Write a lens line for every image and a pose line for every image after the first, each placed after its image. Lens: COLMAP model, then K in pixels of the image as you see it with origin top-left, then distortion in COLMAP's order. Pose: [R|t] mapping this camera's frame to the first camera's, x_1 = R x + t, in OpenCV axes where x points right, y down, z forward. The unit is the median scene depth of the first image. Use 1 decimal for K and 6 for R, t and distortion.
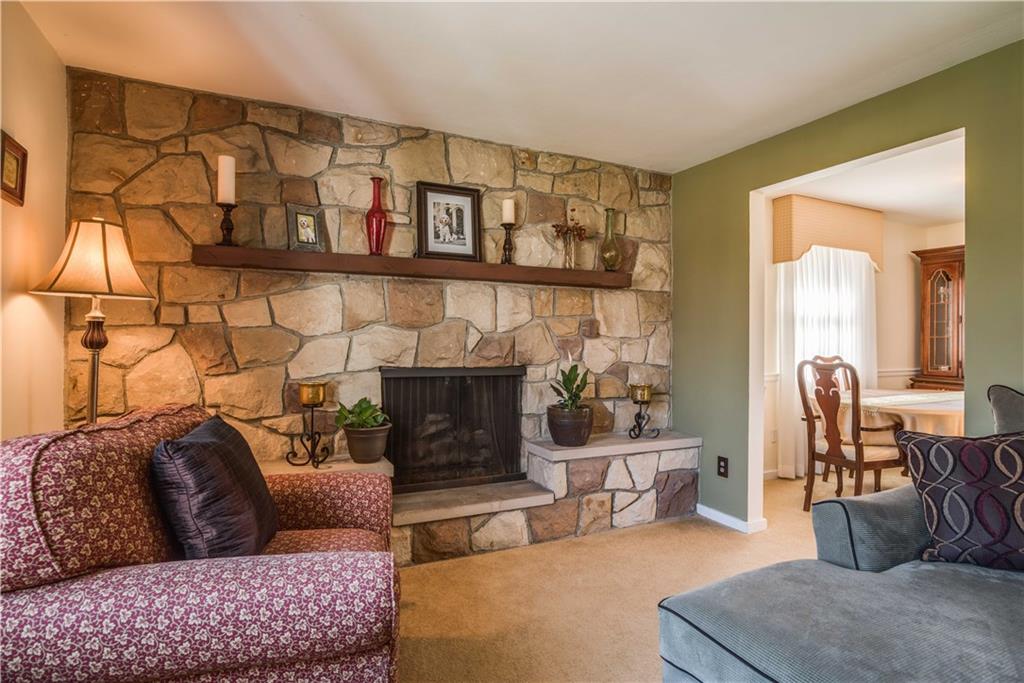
lens RADIAL K [[533.2, 0, 514.3], [0, 533.2, 337.5], [0, 0, 1]] dist [-0.010214, 0.000855]
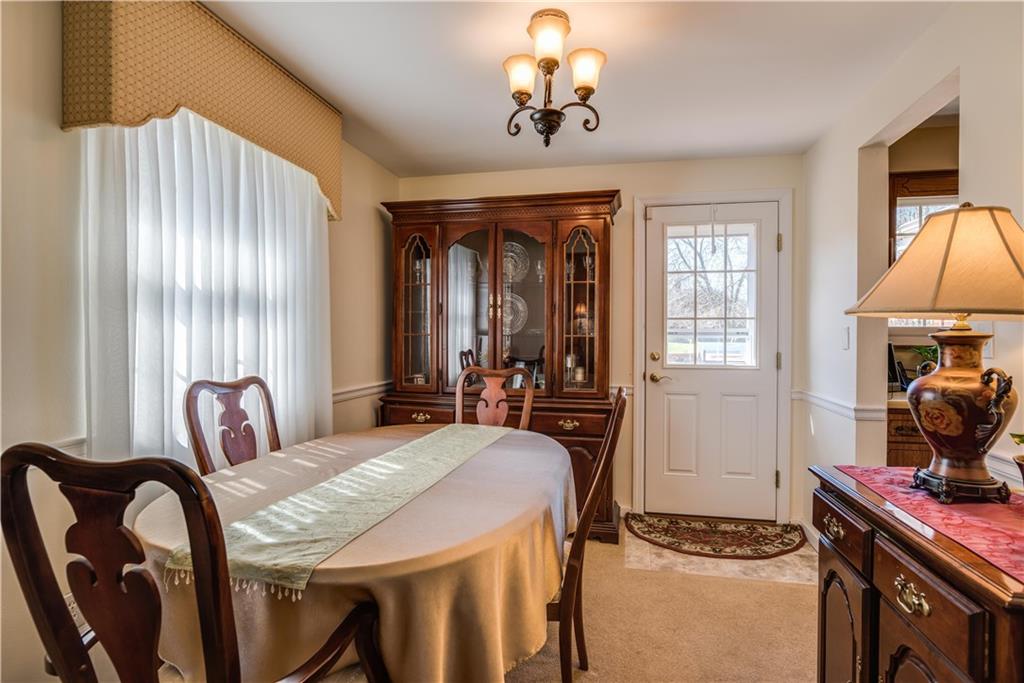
lens RADIAL K [[533.2, 0, 507.0], [0, 533.2, 342.3], [0, 0, 1]] dist [-0.010214, 0.000855]
pose [[0.628490, -0.011201, 0.777737, 0.428995], [-0.006039, 0.999796, 0.019279, -0.005706], [-0.777794, -0.016813, 0.628294, 0.595329]]
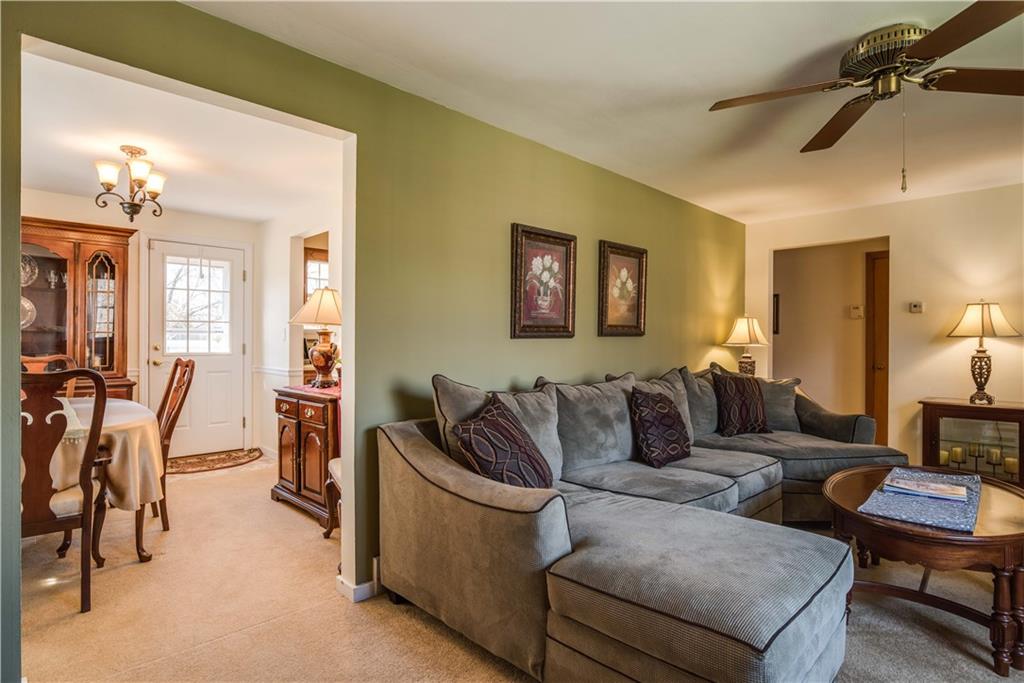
lens RADIAL K [[533.2, 0, 514.5], [0, 533.2, 342.0], [0, 0, 1]] dist [-0.010214, 0.000855]
pose [[-0.311863, -0.008802, 0.950086, -0.133837], [-0.012788, 0.999905, 0.005065, 0.003305], [-0.950041, -0.010570, -0.311946, 0.558678]]
